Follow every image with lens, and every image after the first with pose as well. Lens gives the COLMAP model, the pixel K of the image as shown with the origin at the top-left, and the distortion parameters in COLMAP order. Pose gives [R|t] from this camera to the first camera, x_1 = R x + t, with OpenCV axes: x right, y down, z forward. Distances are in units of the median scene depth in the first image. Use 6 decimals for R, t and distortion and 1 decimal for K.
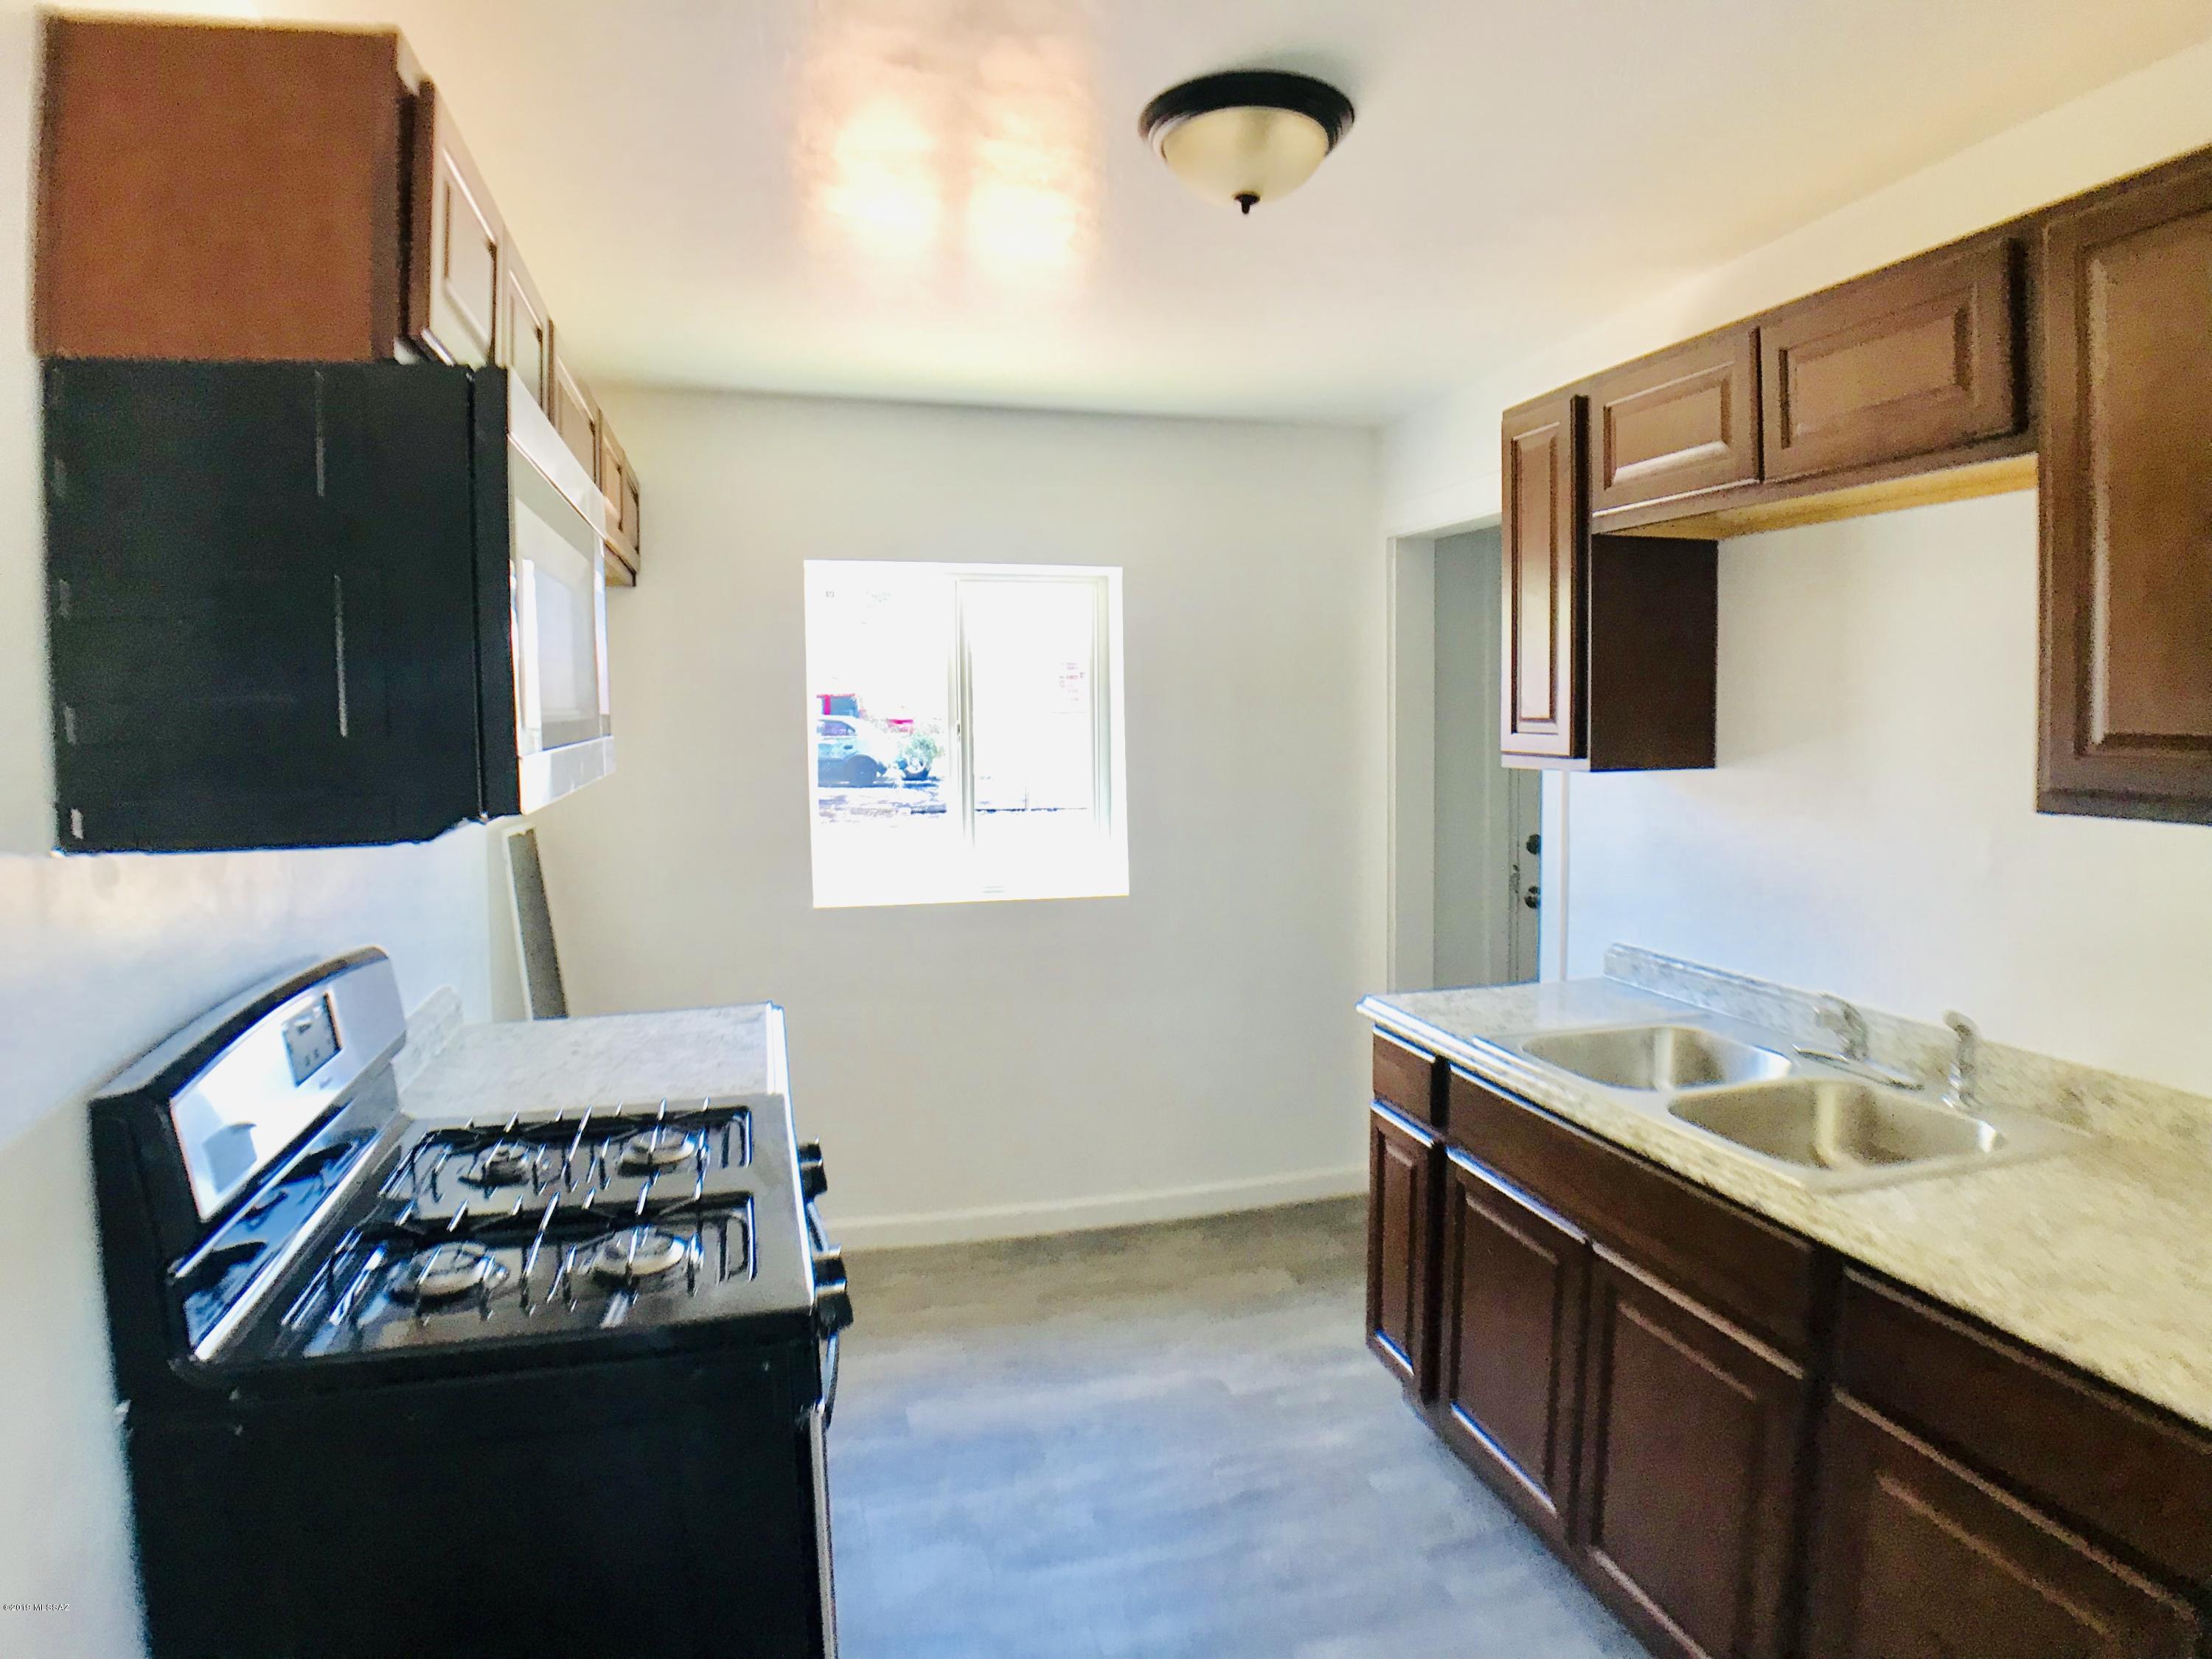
lens RADIAL K [[1245.6, 0, 1094.0], [0, 1245.6, 825.9], [0, 0, 1]] dist [-0.104789, 0.019847]
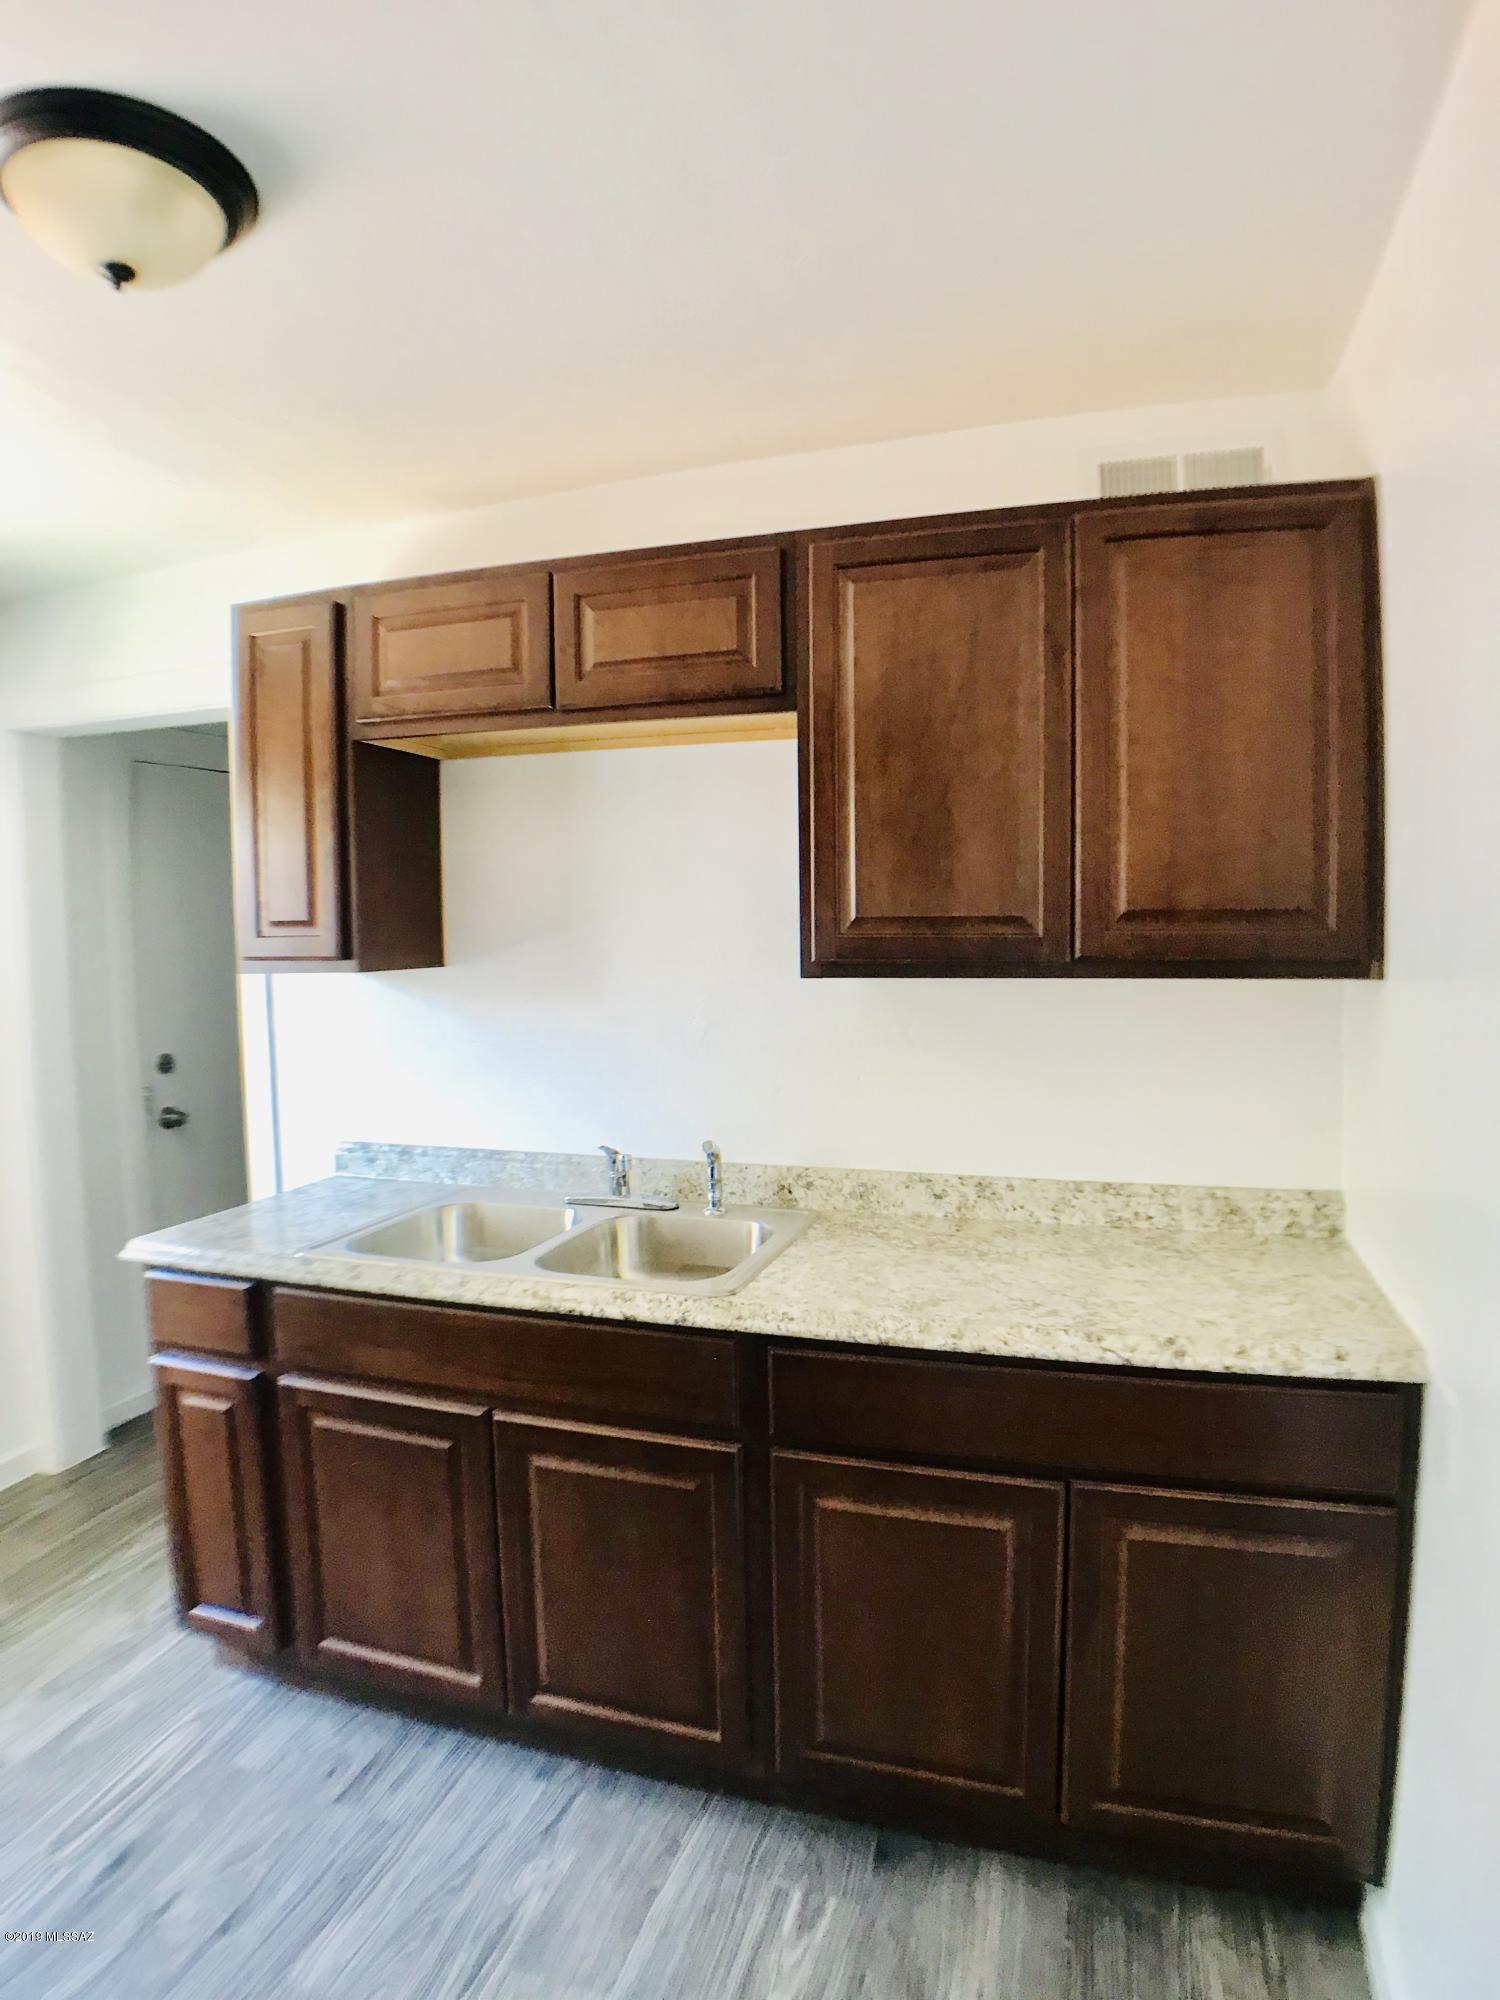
lens RADIAL K [[1126.2, 0, 799.3], [0, 1126.2, 1021.7], [0, 0, 1]] dist [-0.104789, 0.019847]
pose [[0.522603, -0.063691, 0.850194, -0.219443], [0.081582, 0.996366, 0.024494, 0.005145], [-0.848664, 0.056560, 0.525900, 0.232098]]
